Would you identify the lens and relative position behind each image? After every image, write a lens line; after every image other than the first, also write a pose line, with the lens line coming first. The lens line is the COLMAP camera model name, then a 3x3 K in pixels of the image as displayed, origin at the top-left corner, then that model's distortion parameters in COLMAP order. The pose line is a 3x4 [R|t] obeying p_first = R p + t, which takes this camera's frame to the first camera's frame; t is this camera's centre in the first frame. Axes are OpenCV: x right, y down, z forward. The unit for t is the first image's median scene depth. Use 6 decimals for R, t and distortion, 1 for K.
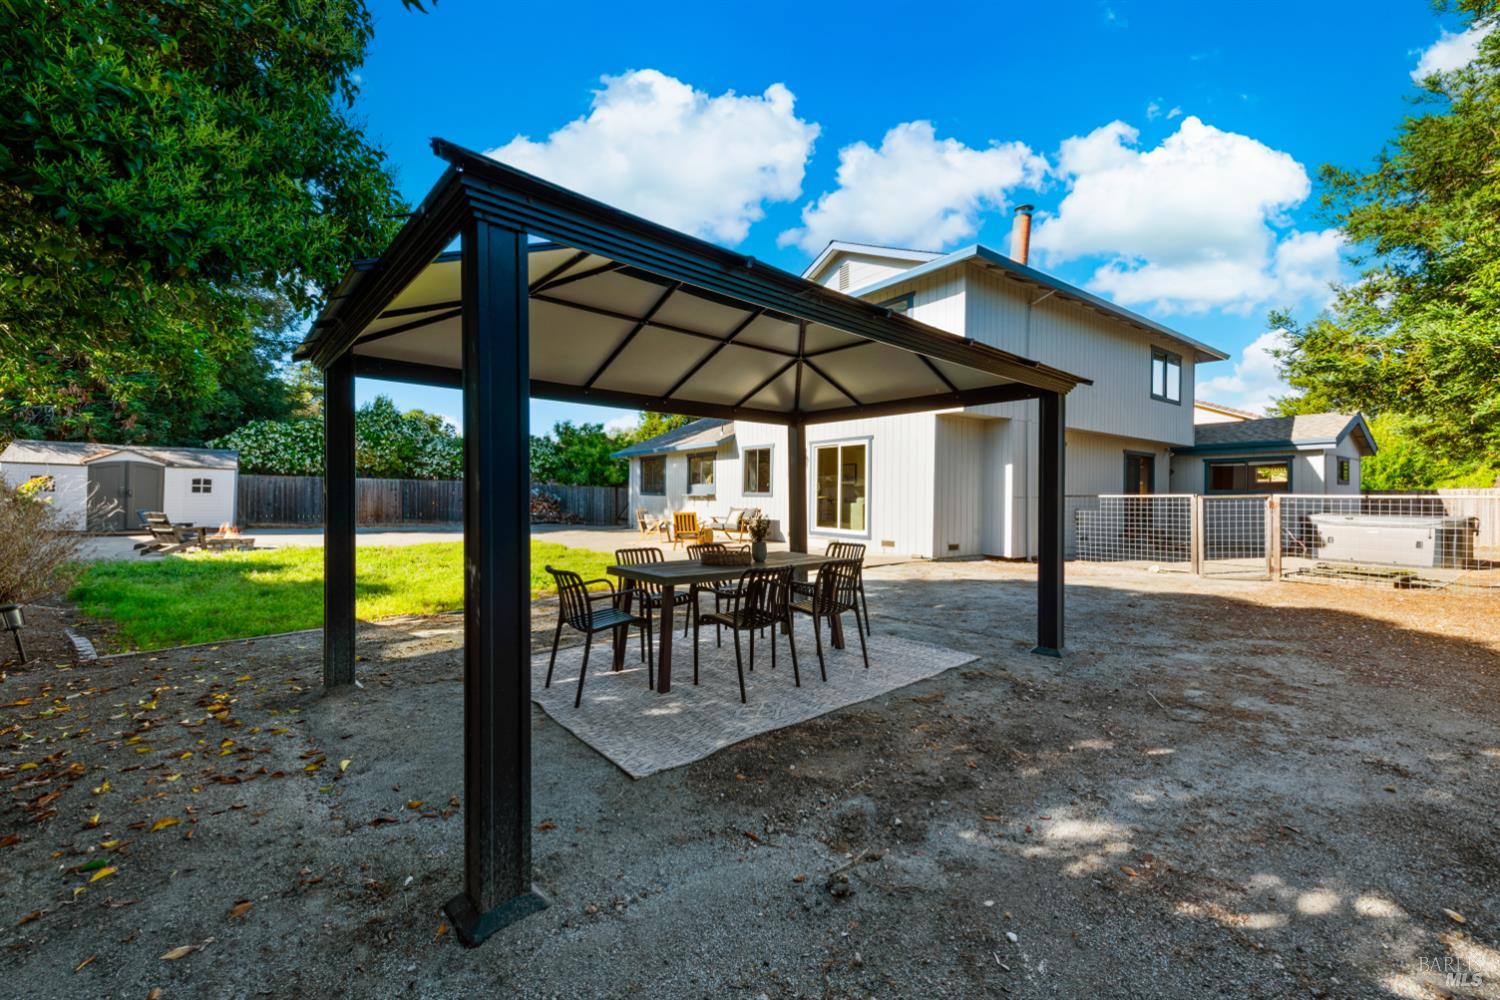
lens RADIAL K [[591.4, 0, 751.4], [0, 591.4, 495.6], [0, 0, 1]] dist [0.017822, -0.005448]
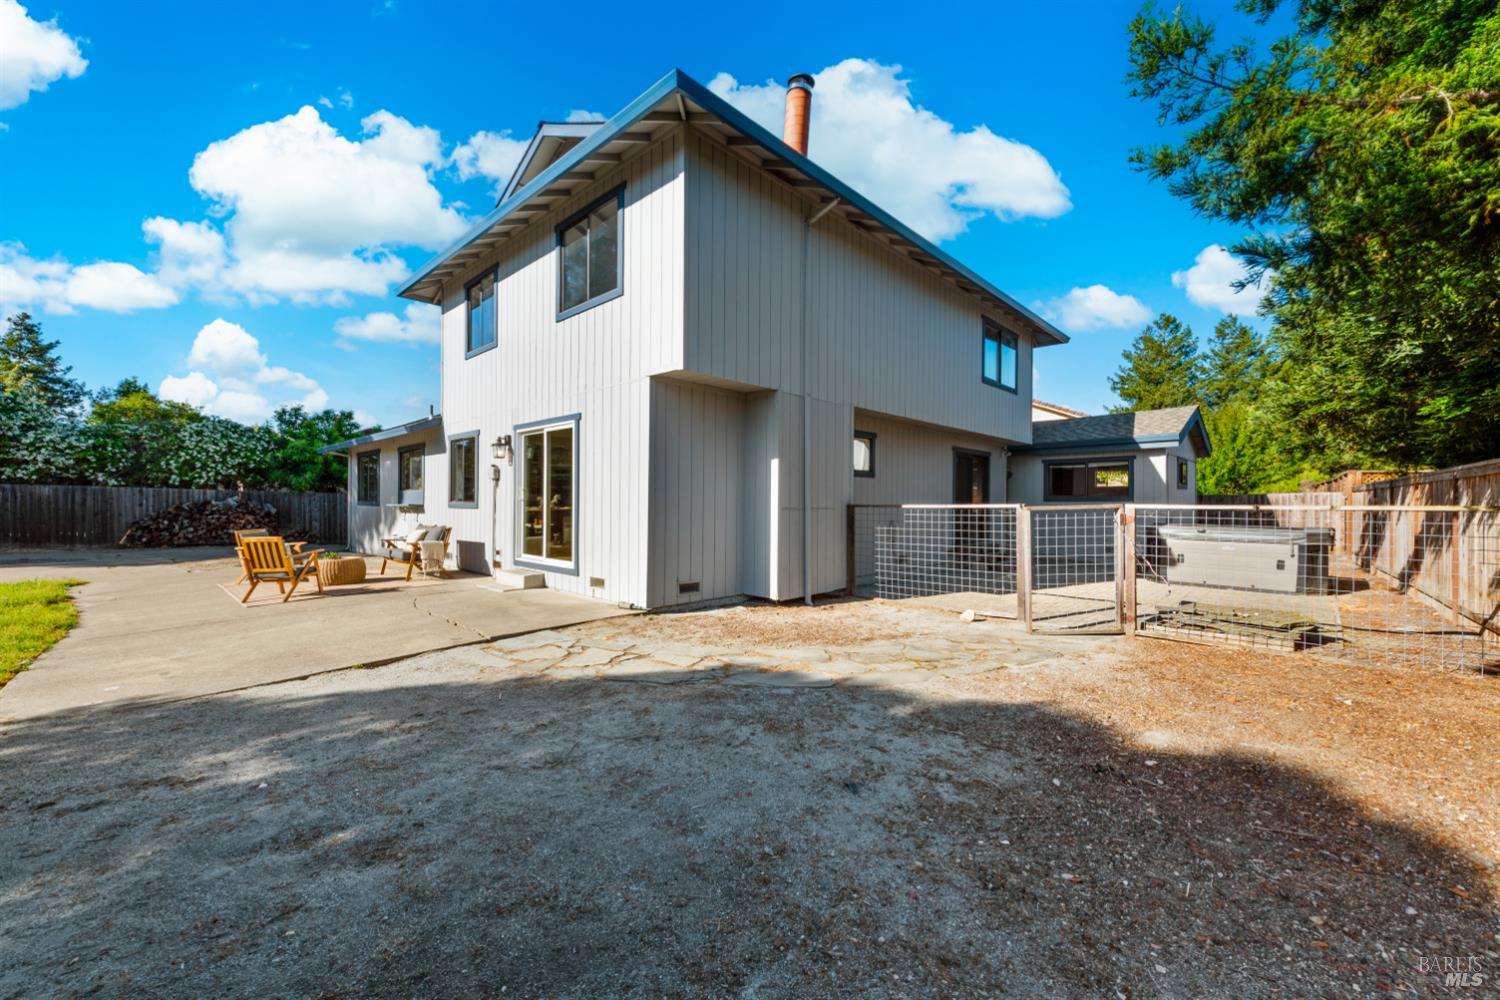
lens RADIAL K [[591.4, 0, 751.4], [0, 591.4, 495.6], [0, 0, 1]] dist [0.017822, -0.005448]
pose [[0.983767, -0.003528, 0.179415, 0.207261], [0.005261, 0.999944, -0.009188, -0.004298], [-0.179373, 0.009983, 0.983731, 0.253565]]
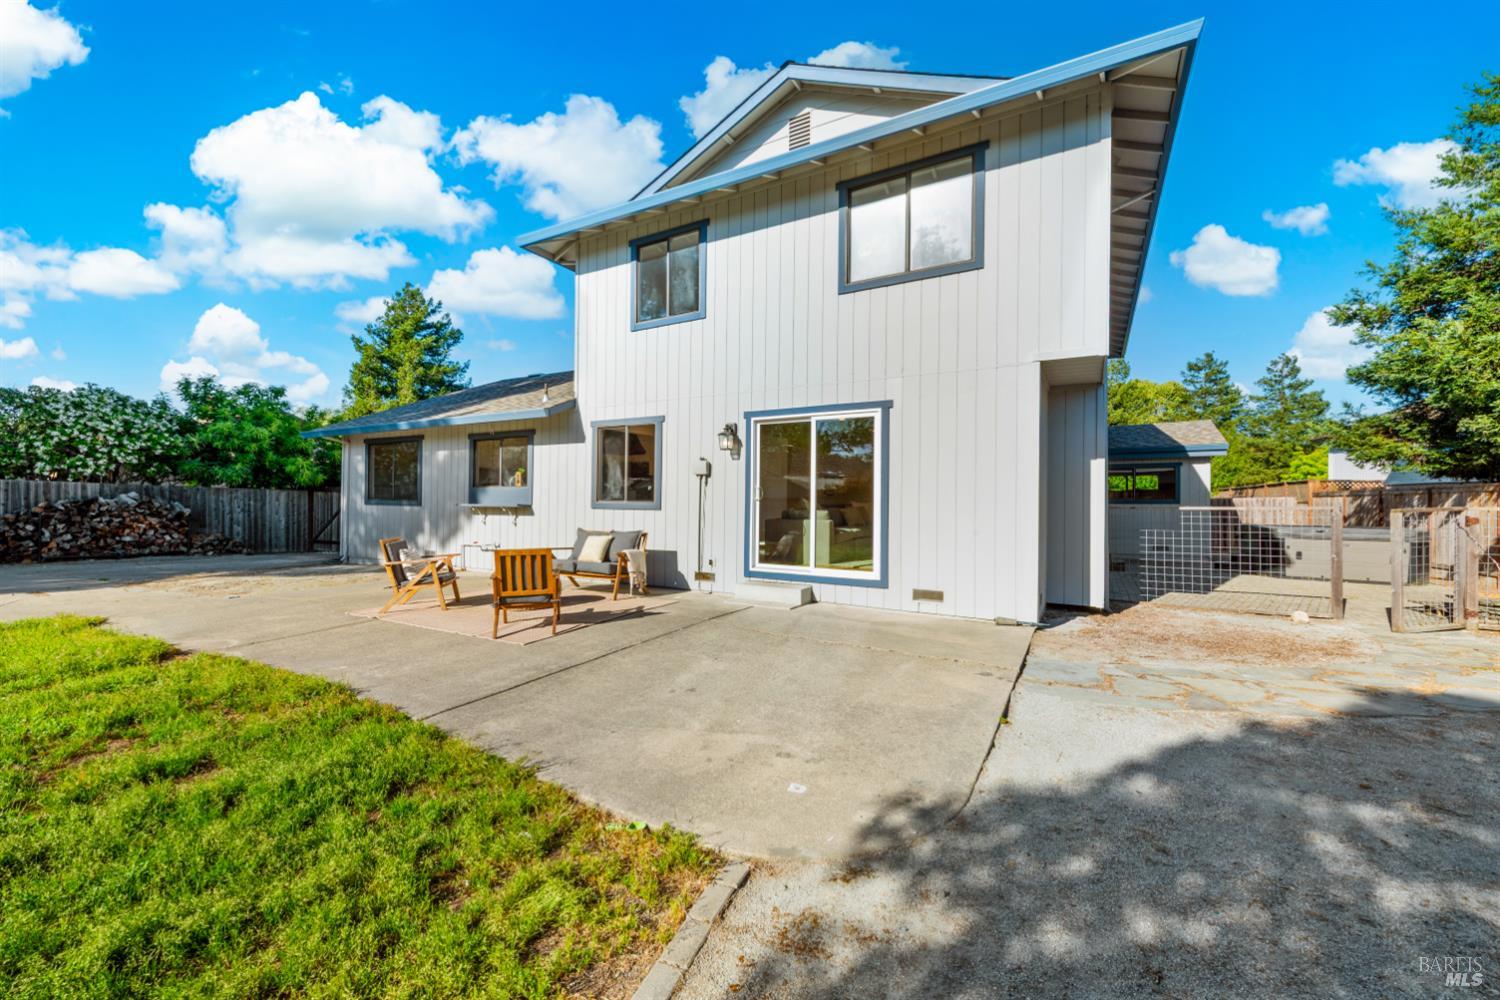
lens RADIAL K [[591.4, 0, 751.4], [0, 591.4, 495.6], [0, 0, 1]] dist [0.017822, -0.005448]
pose [[0.911560, 0.003446, 0.411152, -0.109822], [0.000442, 0.999956, -0.009360, -0.005545], [-0.411166, 0.008714, 0.911519, 0.415545]]
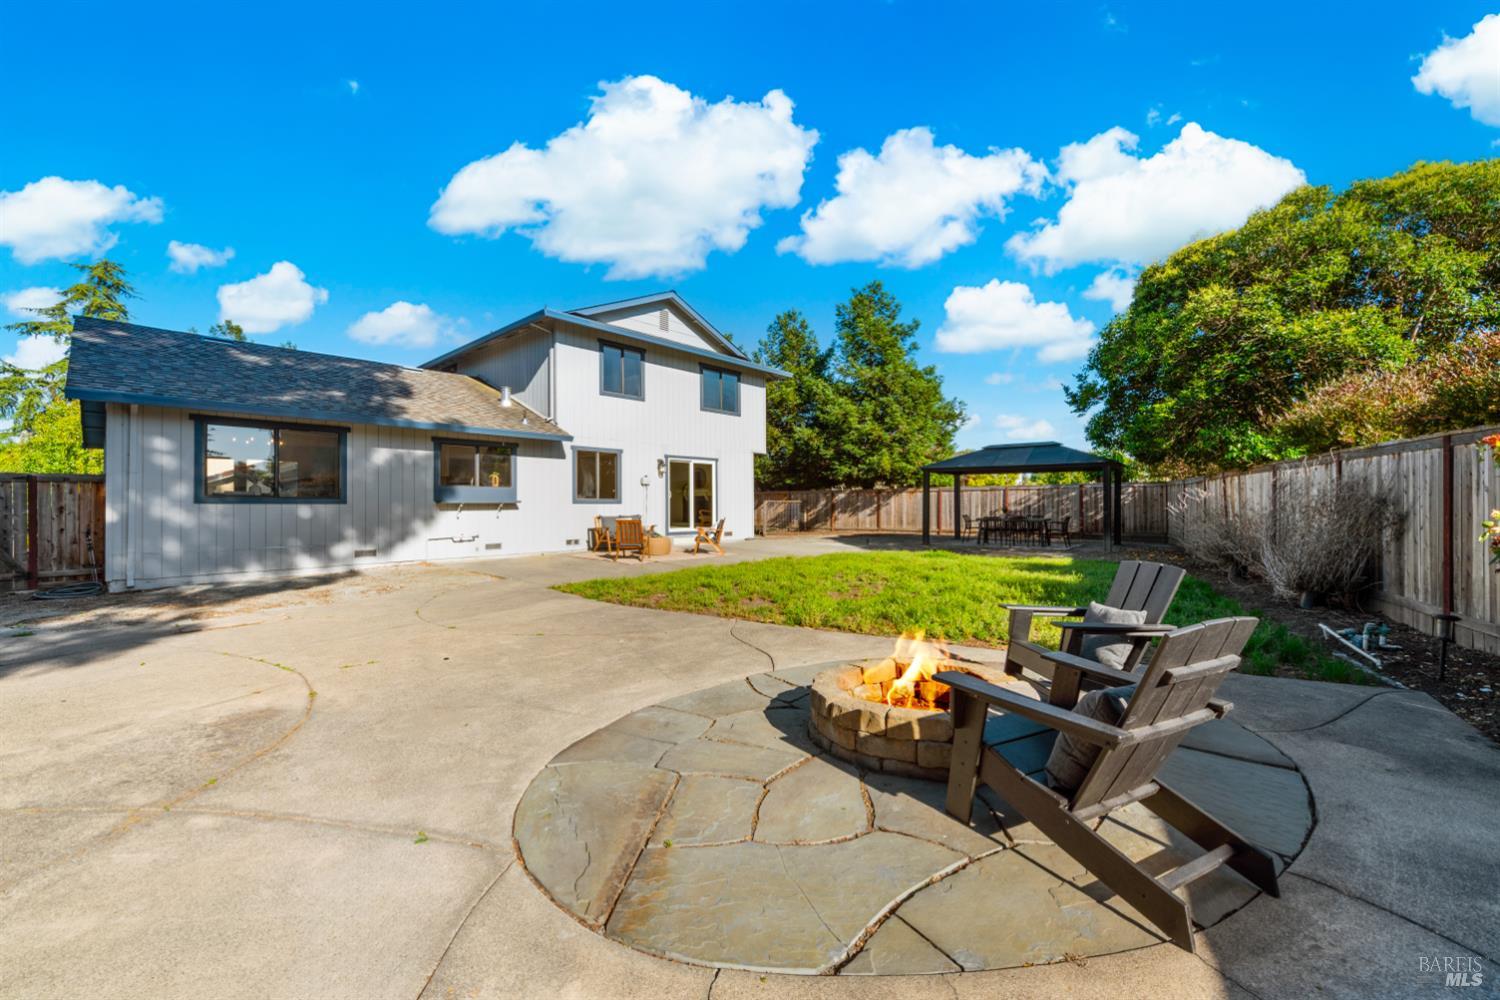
lens RADIAL K [[591.4, 0, 751.4], [0, 591.4, 495.6], [0, 0, 1]] dist [0.017822, -0.005448]
pose [[-0.186711, 0.012340, 0.982337, -0.913112], [0.003918, 0.999923, -0.011816, 0.001789], [-0.982407, 0.001642, -0.186745, 0.903026]]
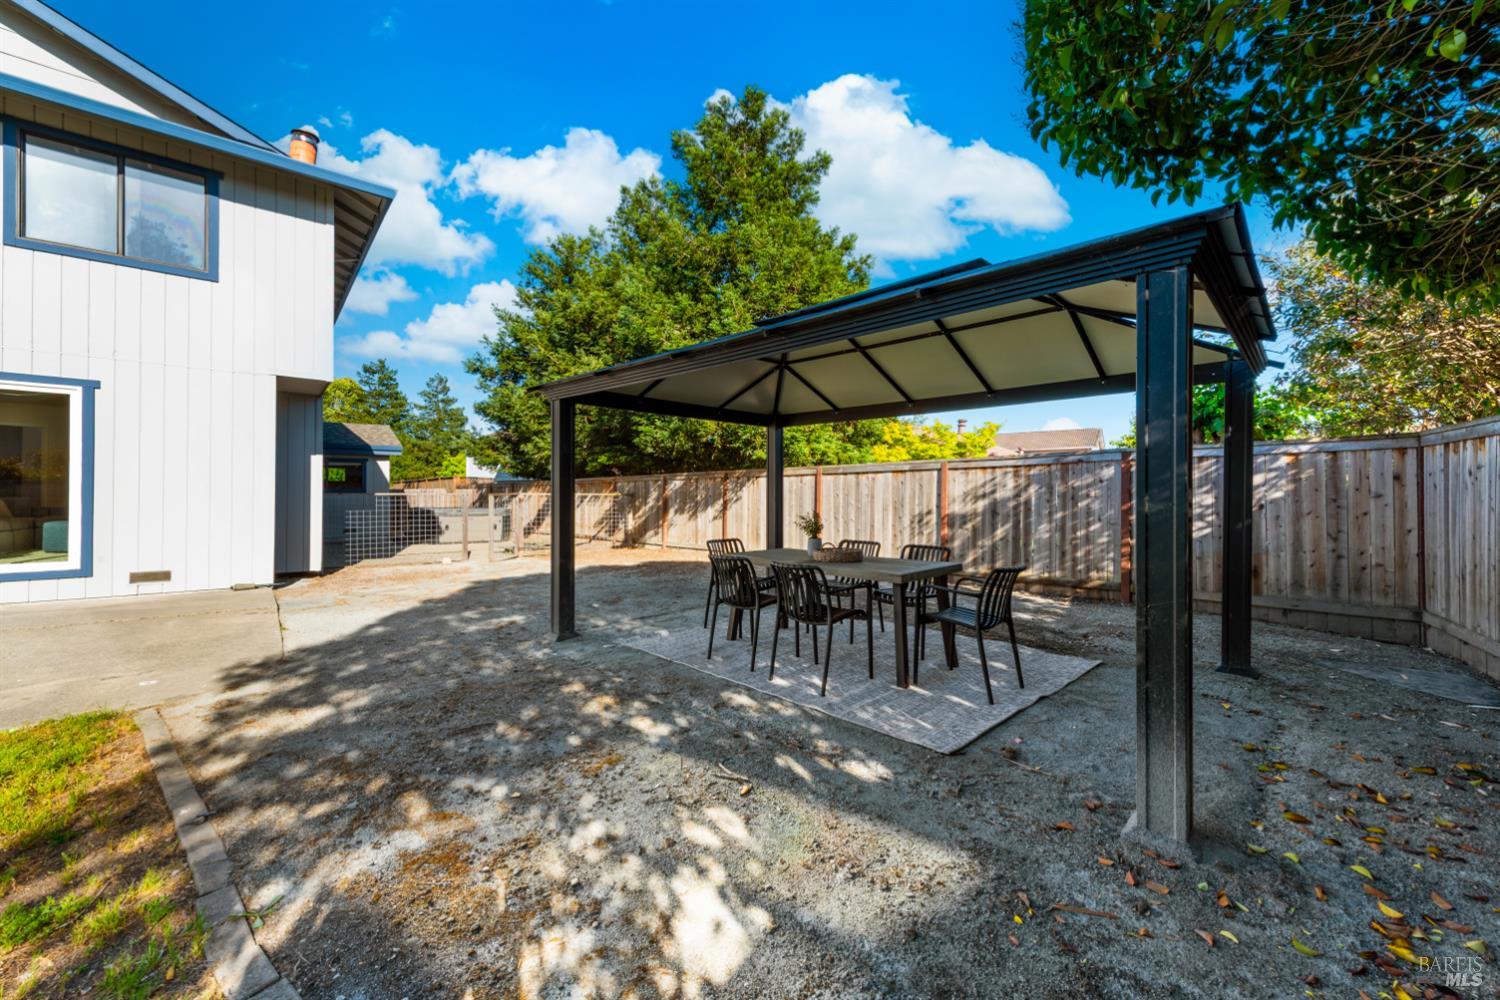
lens RADIAL K [[591.4, 0, 751.4], [0, 591.4, 495.6], [0, 0, 1]] dist [0.017822, -0.005448]
pose [[-0.065873, -0.003344, 0.997822, -0.287926], [-0.000017, 0.999994, 0.003350, -0.000062], [-0.997828, 0.000204, -0.065873, 0.336927]]
